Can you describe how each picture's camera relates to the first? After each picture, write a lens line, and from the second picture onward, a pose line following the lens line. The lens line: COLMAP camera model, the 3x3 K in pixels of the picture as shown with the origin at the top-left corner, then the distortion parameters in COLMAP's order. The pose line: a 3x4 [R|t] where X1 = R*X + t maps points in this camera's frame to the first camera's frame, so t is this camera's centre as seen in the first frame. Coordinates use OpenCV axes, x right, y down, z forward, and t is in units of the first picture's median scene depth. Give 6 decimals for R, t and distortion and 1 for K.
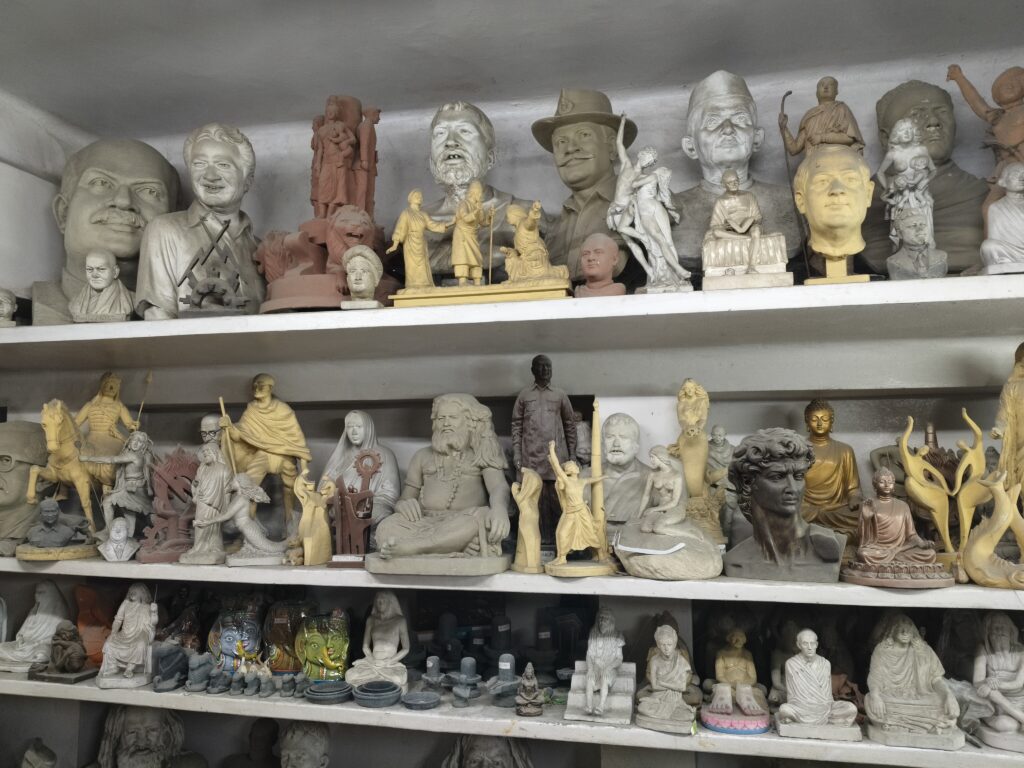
lens RADIAL K [[764.4, 0, 495.0], [0, 764.4, 384.3], [0, 0, 1]] dist [-0.008437, -0.029448]
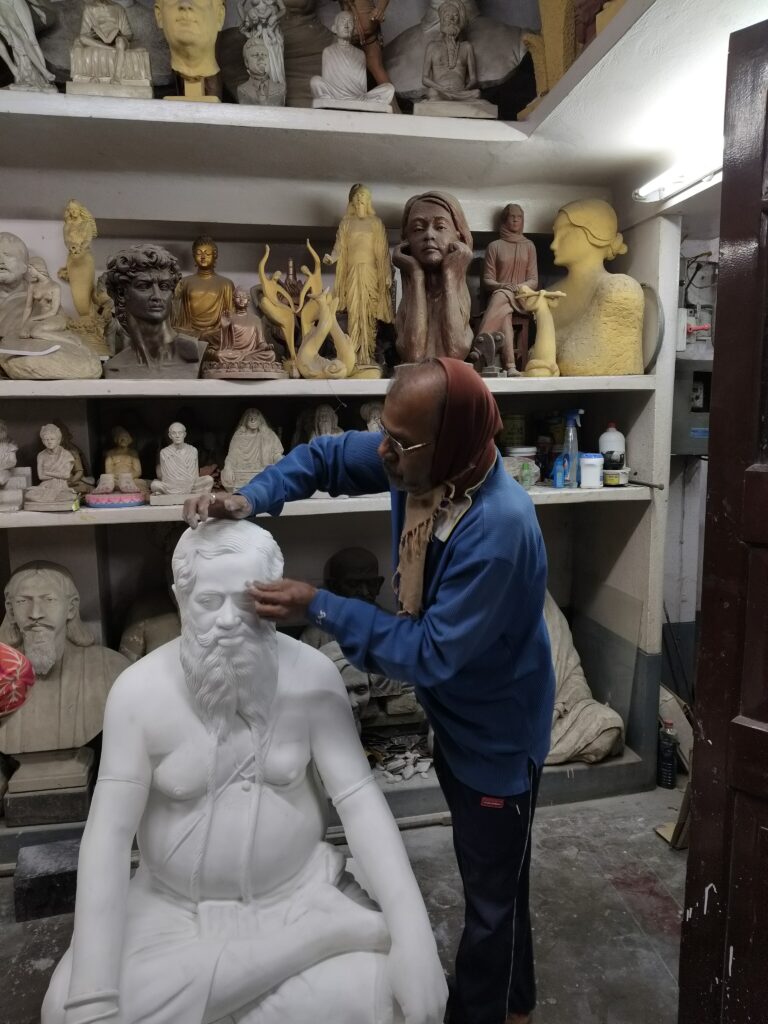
lens RADIAL K [[764.4, 0, 383.3], [0, 764.4, 529.2], [0, 0, 1]] dist [-0.008437, -0.029448]
pose [[0.890880, -0.084639, 0.446285, 0.150764], [-0.038631, 0.964810, 0.260095, 0.159576], [-0.452594, -0.248954, 0.856260, -0.205552]]
